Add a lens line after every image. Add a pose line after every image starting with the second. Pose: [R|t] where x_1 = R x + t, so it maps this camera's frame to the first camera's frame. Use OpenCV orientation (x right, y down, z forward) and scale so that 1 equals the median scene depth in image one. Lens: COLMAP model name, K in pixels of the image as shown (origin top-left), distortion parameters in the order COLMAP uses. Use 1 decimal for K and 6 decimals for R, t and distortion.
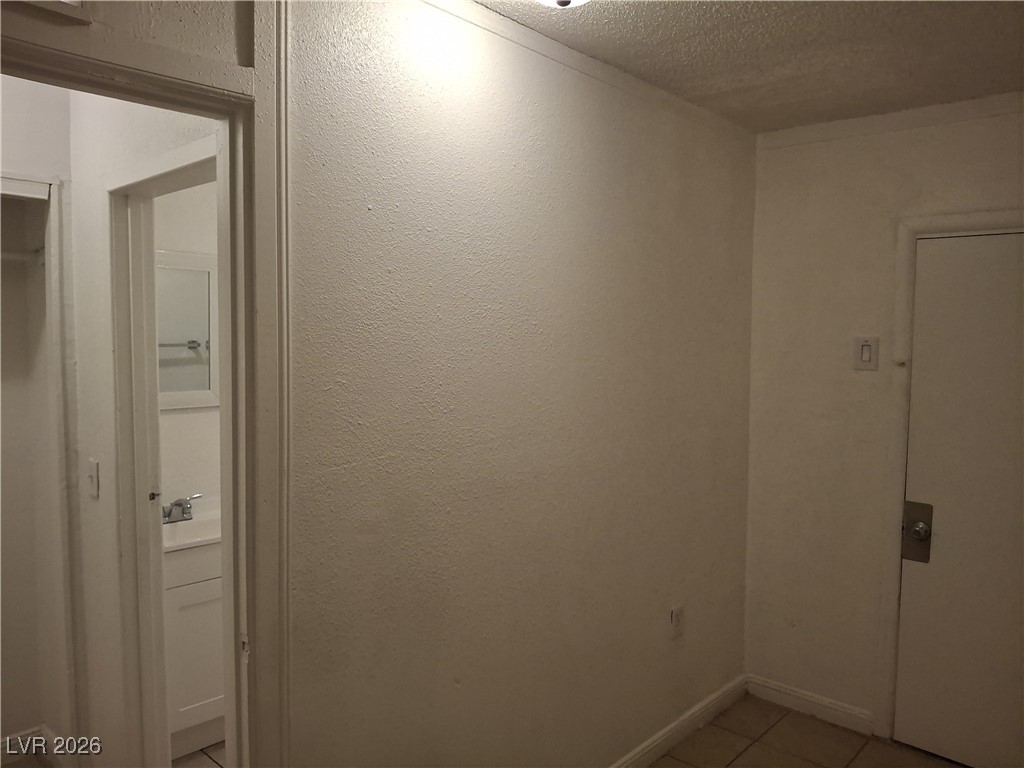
lens RADIAL K [[765.9, 0, 512.0], [0, 765.9, 384.0], [0, 0, 1]] dist [0.045783, -0.124311]
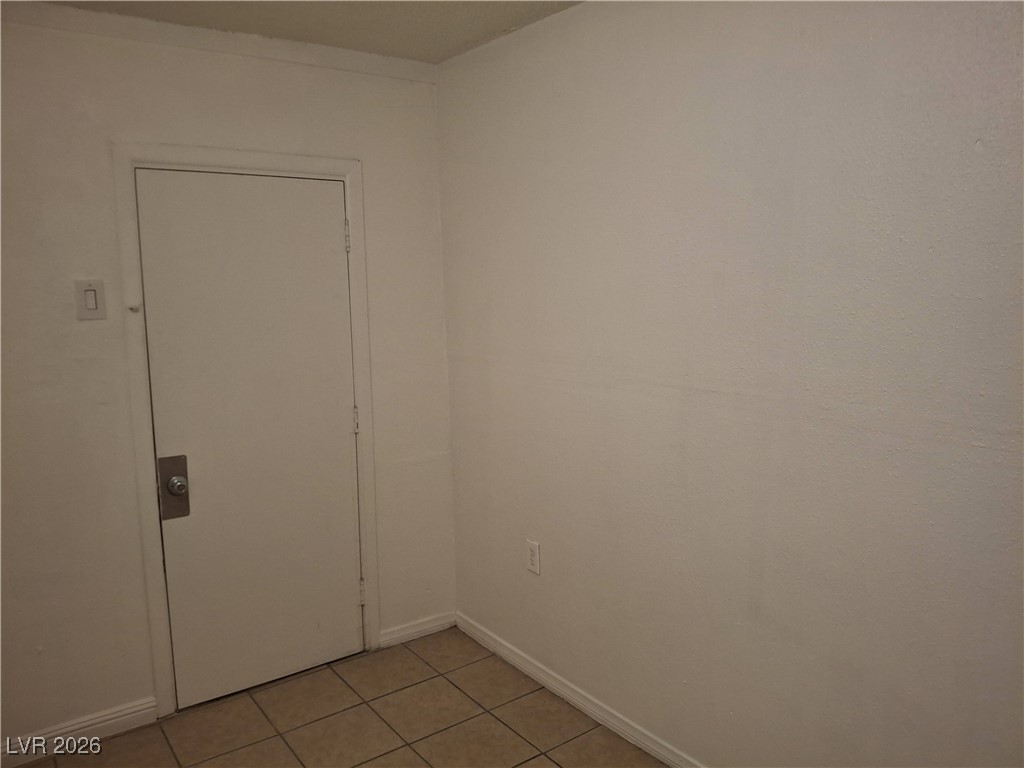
lens RADIAL K [[765.9, 0, 512.0], [0, 765.9, 384.0], [0, 0, 1]] dist [0.045783, -0.124311]
pose [[0.176870, -0.151334, 0.972530, -0.294080], [0.069060, 0.987581, 0.141116, -0.036833], [-0.981808, 0.042204, 0.185124, 0.413552]]
